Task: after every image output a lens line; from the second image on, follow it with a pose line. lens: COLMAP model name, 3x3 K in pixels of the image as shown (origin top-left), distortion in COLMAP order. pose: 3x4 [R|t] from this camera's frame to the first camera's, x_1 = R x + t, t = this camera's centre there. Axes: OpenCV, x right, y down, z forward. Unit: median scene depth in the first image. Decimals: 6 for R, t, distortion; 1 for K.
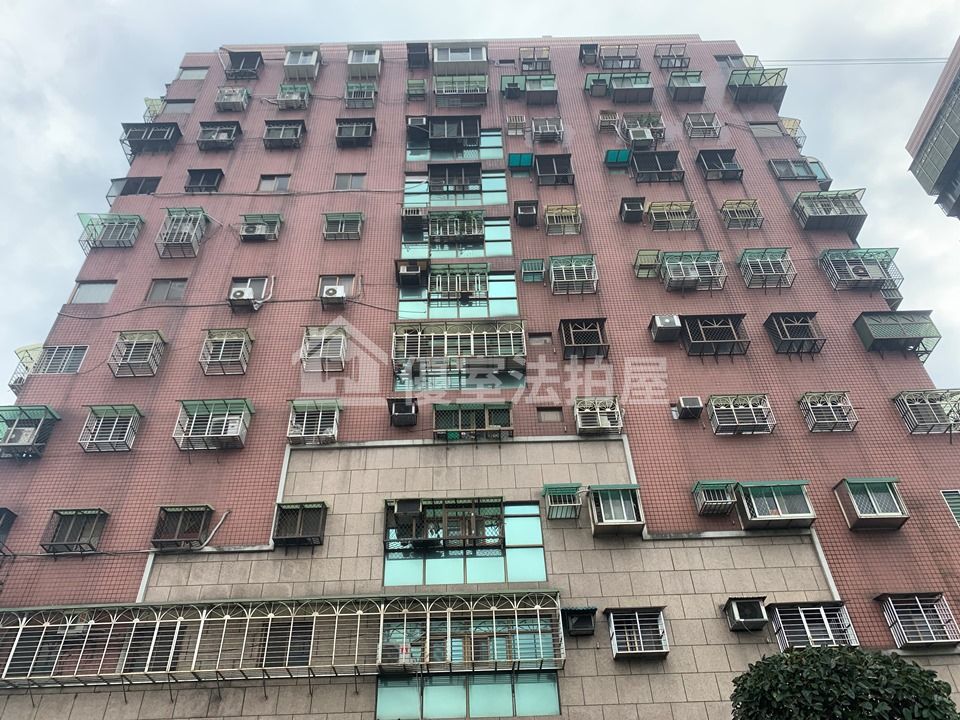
lens RADIAL K [[727.8, 0, 476.6], [0, 727.8, 360.7], [0, 0, 1]] dist [0.030807, -0.036992]
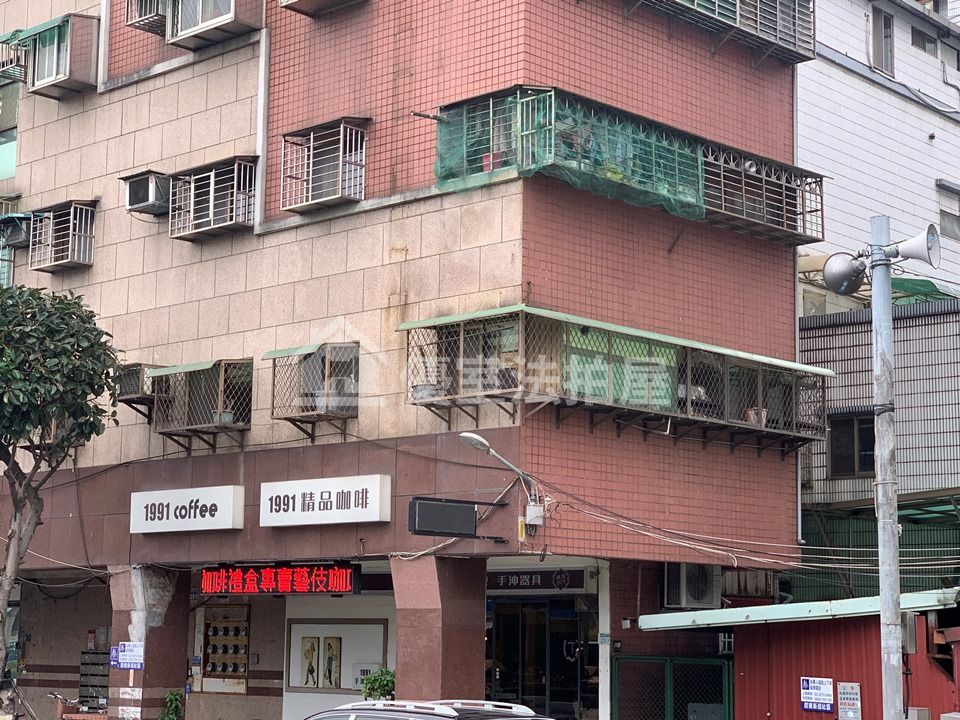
lens RADIAL K [[1816.4, 0, 483.3], [0, 1816.4, 357.2], [0, 0, 1]] dist [-0.000998, 0.000000]
pose [[0.736384, -0.065747, -0.673362, 1.604492], [0.428376, 0.815664, 0.388827, -0.053296], [0.523673, -0.574778, 0.628806, 0.003967]]
